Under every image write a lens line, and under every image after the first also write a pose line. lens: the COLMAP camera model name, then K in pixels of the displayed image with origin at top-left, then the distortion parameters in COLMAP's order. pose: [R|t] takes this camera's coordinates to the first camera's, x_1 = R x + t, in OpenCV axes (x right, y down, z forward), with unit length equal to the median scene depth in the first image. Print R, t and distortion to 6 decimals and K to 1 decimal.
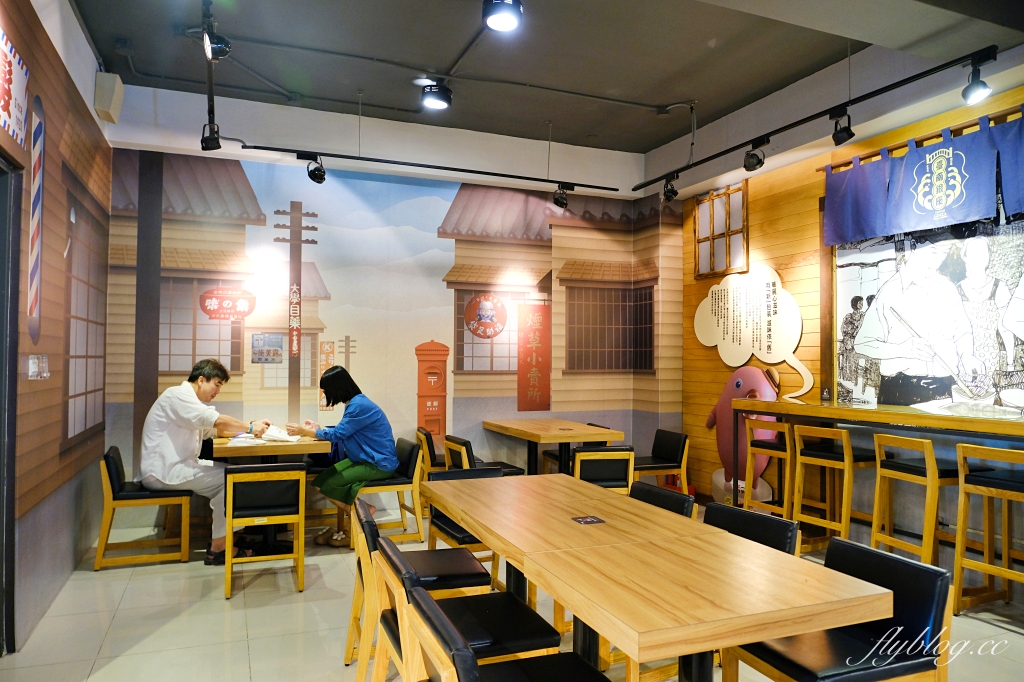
lens RADIAL K [[701.9, 0, 515.5], [0, 701.9, 344.8], [0, 0, 1]] dist [-0.031411, 0.008392]
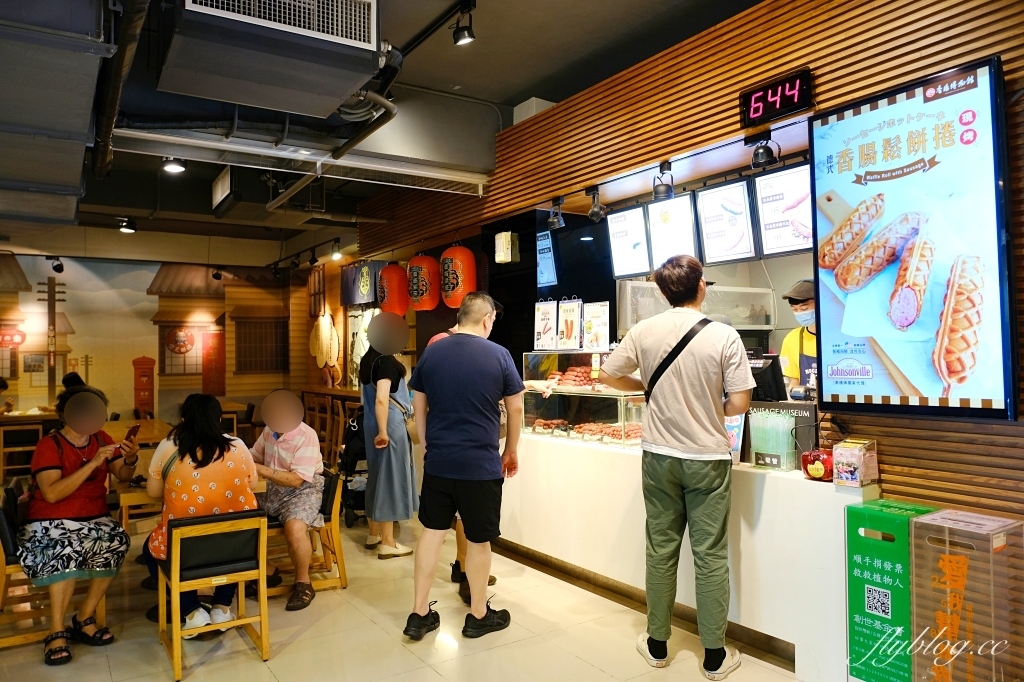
lens RADIAL K [[701.9, 0, 508.4], [0, 701.9, 339.7], [0, 0, 1]] dist [-0.031411, 0.008392]
pose [[0.981433, -0.014588, 0.191248, 0.418839], [0.014940, 0.999888, -0.000400, -0.031753], [-0.191221, 0.003250, 0.981542, -0.804702]]
